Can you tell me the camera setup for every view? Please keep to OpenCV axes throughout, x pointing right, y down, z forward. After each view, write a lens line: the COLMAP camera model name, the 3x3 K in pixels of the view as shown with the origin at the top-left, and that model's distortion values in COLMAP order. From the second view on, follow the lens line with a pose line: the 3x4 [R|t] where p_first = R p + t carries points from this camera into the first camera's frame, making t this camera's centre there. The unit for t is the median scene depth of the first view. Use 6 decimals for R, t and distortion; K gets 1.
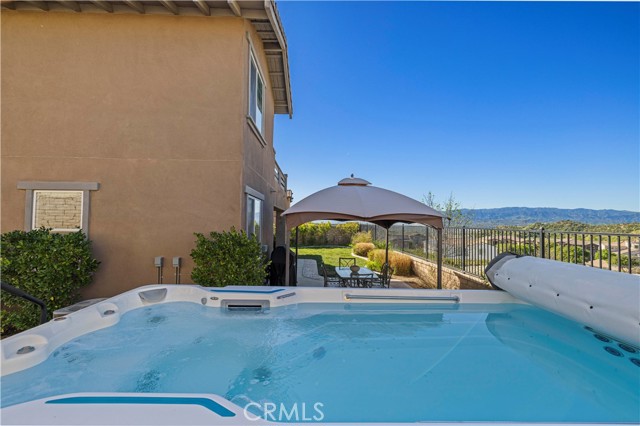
lens RADIAL K [[270.3, 0, 316.7], [0, 270.3, 212.9], [0, 0, 1]] dist [0.001991, 0.000447]
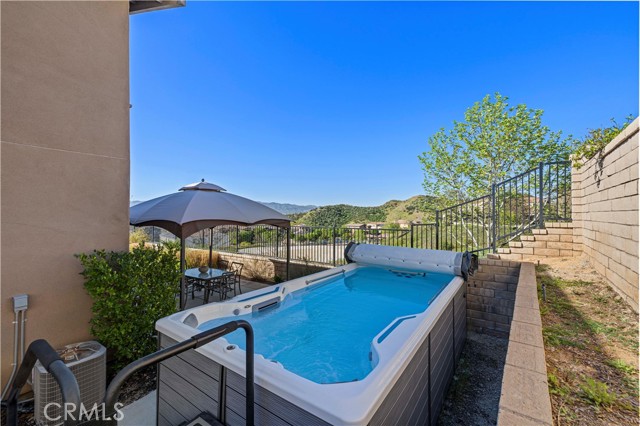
lens RADIAL K [[270.3, 0, 316.7], [0, 270.3, 212.9], [0, 0, 1]] dist [0.001991, 0.000447]
pose [[0.592379, -0.006514, 0.805633, -0.395980], [-0.021434, 0.999486, 0.023842, -0.041978], [-0.805374, -0.031391, 0.591935, 0.029093]]
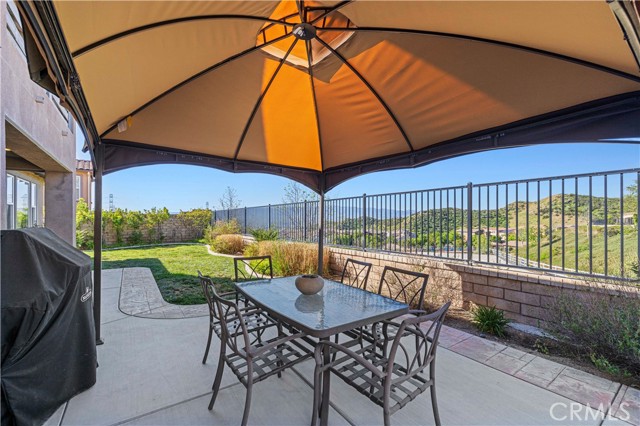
lens RADIAL K [[270.3, 0, 316.7], [0, 270.3, 212.9], [0, 0, 1]] dist [0.001991, 0.000447]
pose [[0.831740, 0.003107, 0.555156, -0.040942], [-0.008454, 0.999939, 0.007069, 0.100076], [-0.555101, -0.010572, 0.831716, 0.632253]]
